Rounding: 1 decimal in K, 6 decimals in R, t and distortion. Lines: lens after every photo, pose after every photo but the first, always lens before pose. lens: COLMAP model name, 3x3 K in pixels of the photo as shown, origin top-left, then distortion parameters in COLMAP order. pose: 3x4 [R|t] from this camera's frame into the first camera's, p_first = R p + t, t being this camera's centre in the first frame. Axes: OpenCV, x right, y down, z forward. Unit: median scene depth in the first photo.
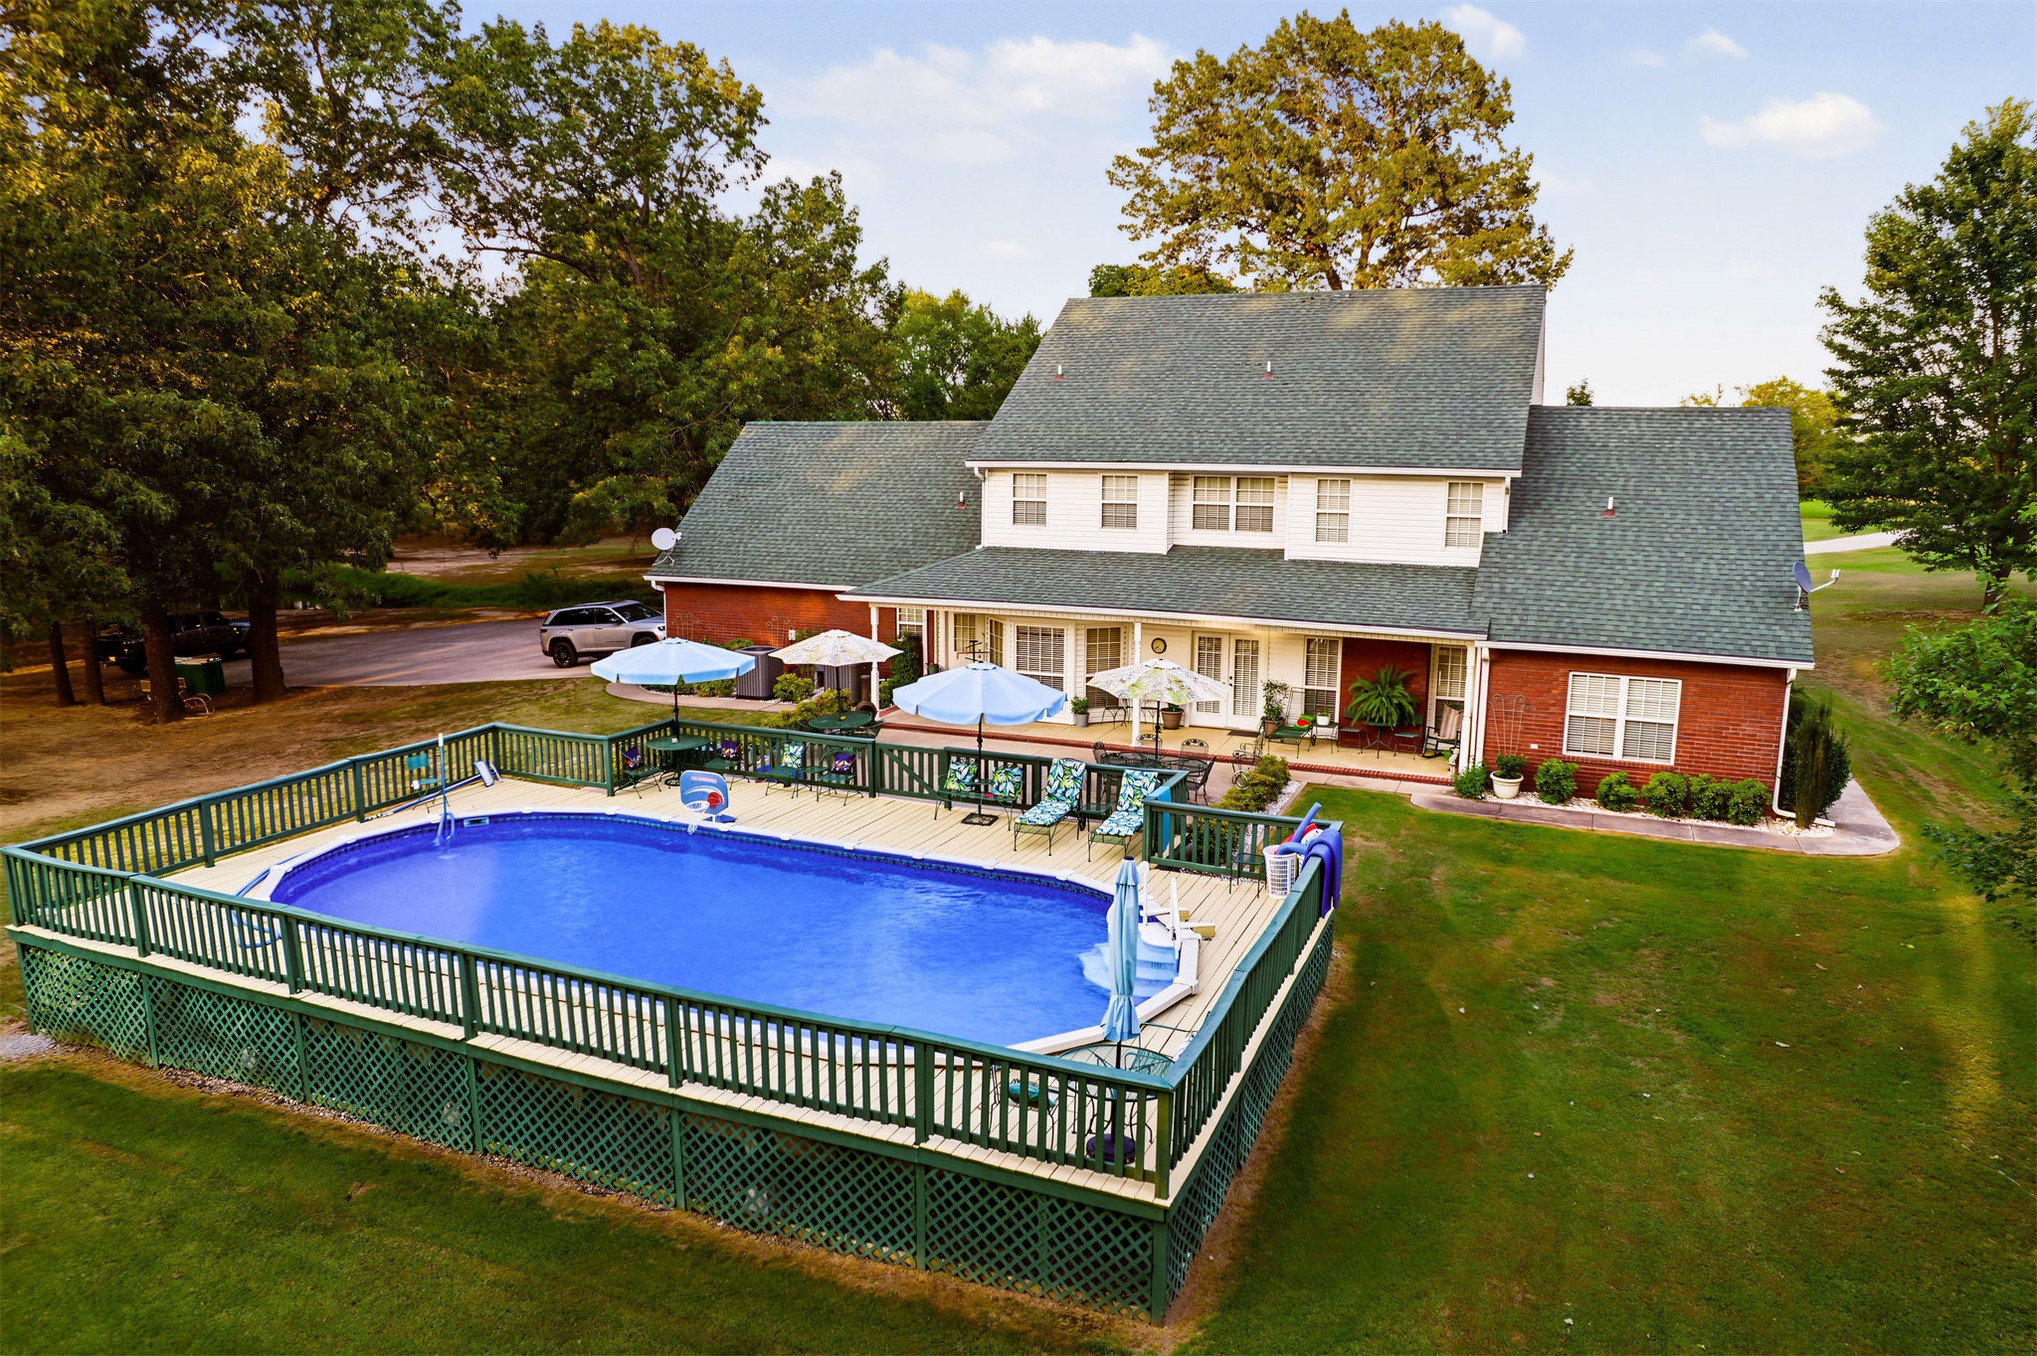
lens RADIAL K [[1330.1, 0, 1002.0], [0, 1330.1, 678.9], [0, 0, 1]] dist [-0.016722, 0.009111]
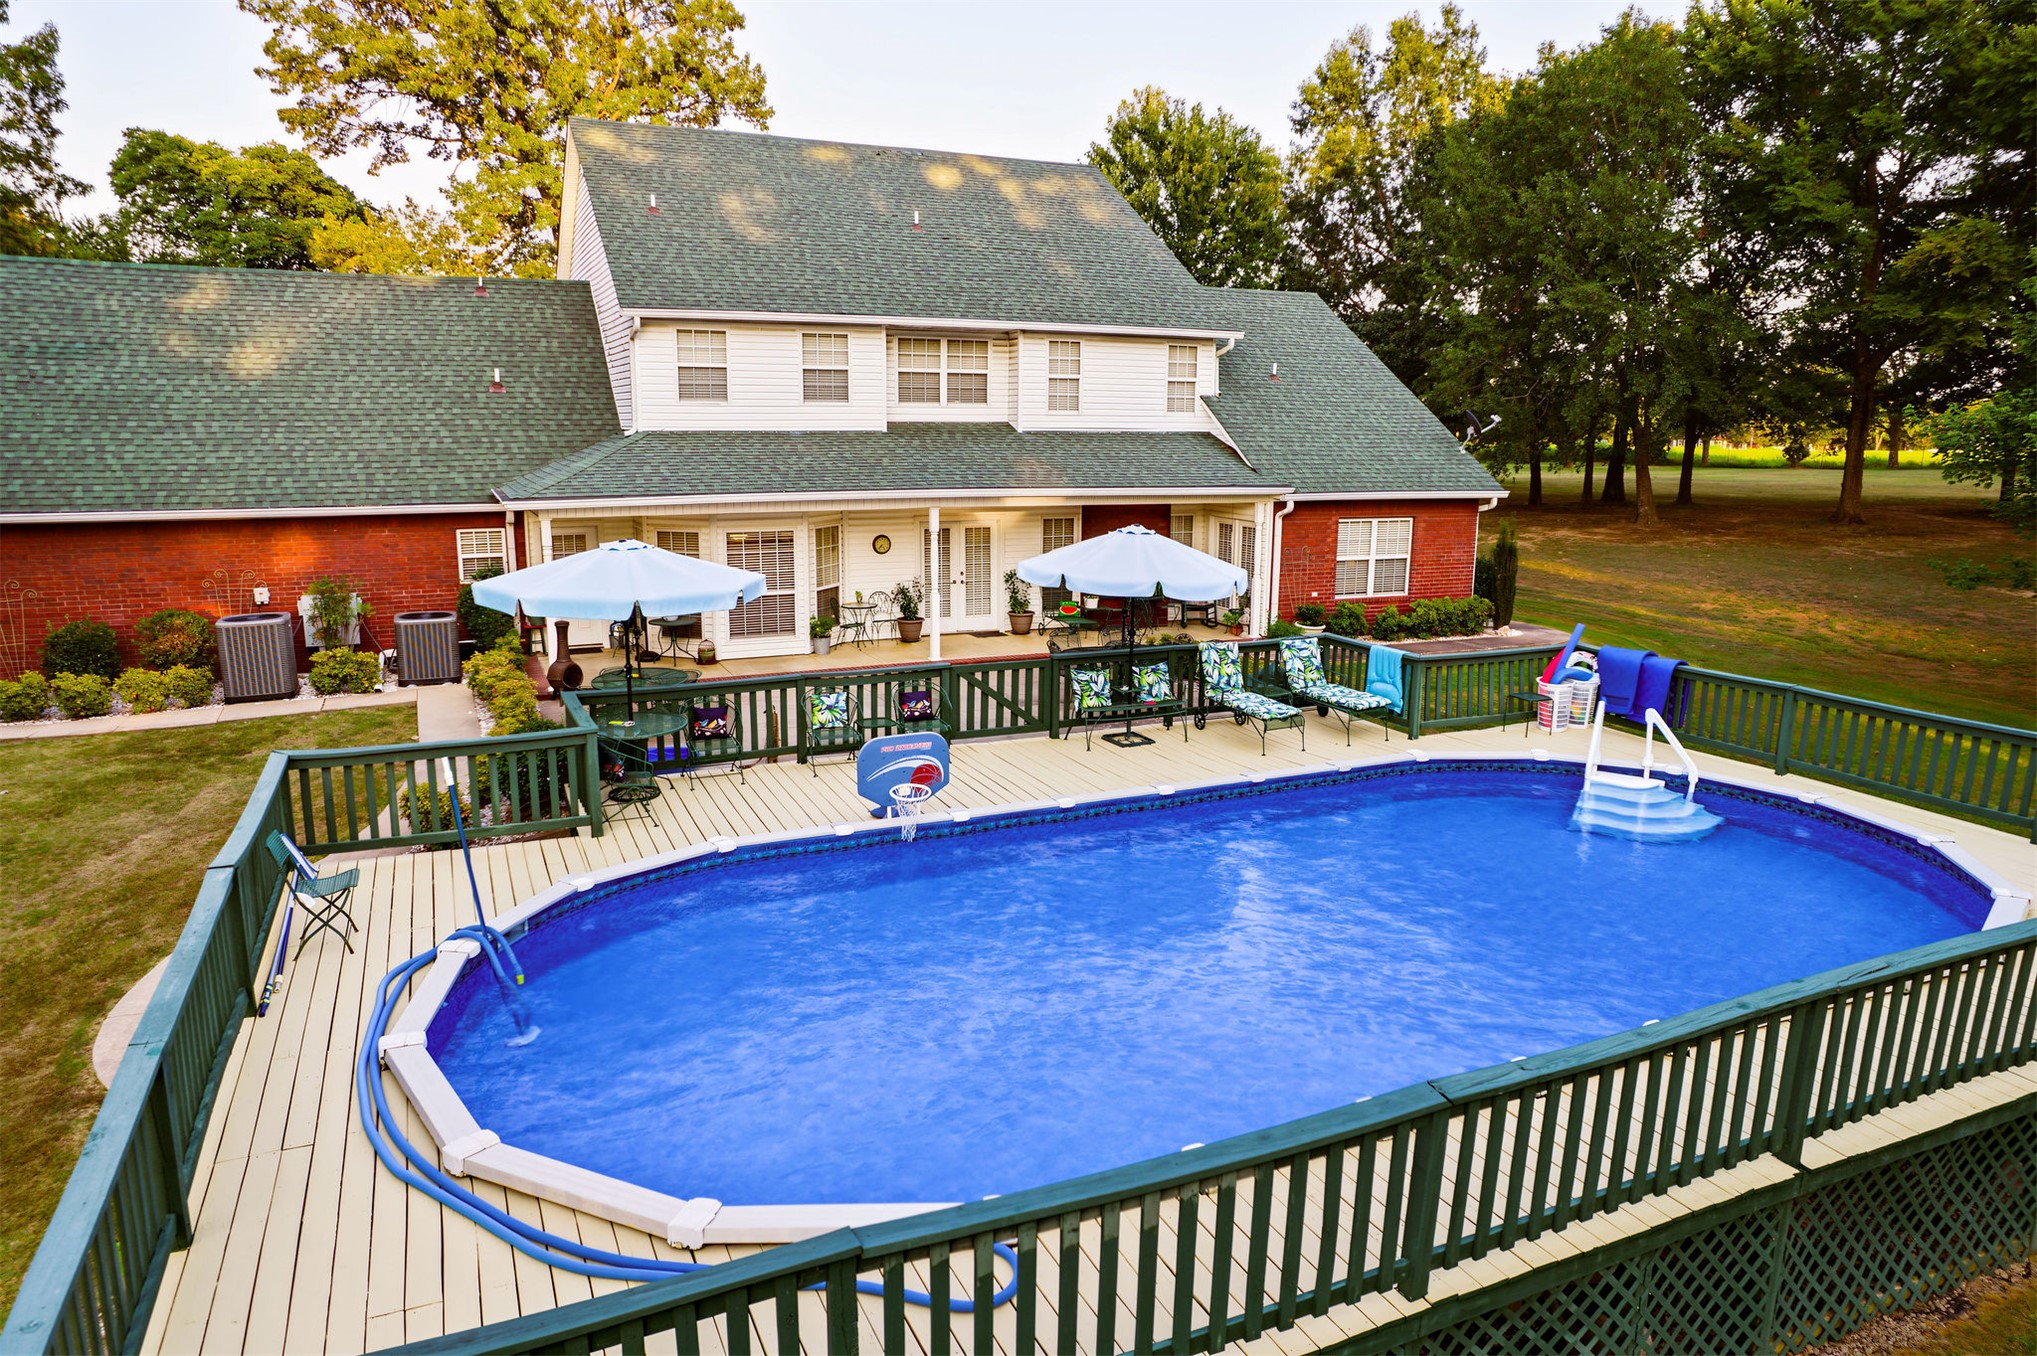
lens RADIAL K [[1330.1, 0, 1018.0], [0, 1330.1, 680.4], [0, 0, 1]] dist [-0.016722, 0.009111]
pose [[0.667422, -0.148319, 0.729759, -0.456754], [0.129174, 0.988167, 0.082699, 0.001041], [-0.733390, 0.039070, 0.678684, 0.396518]]
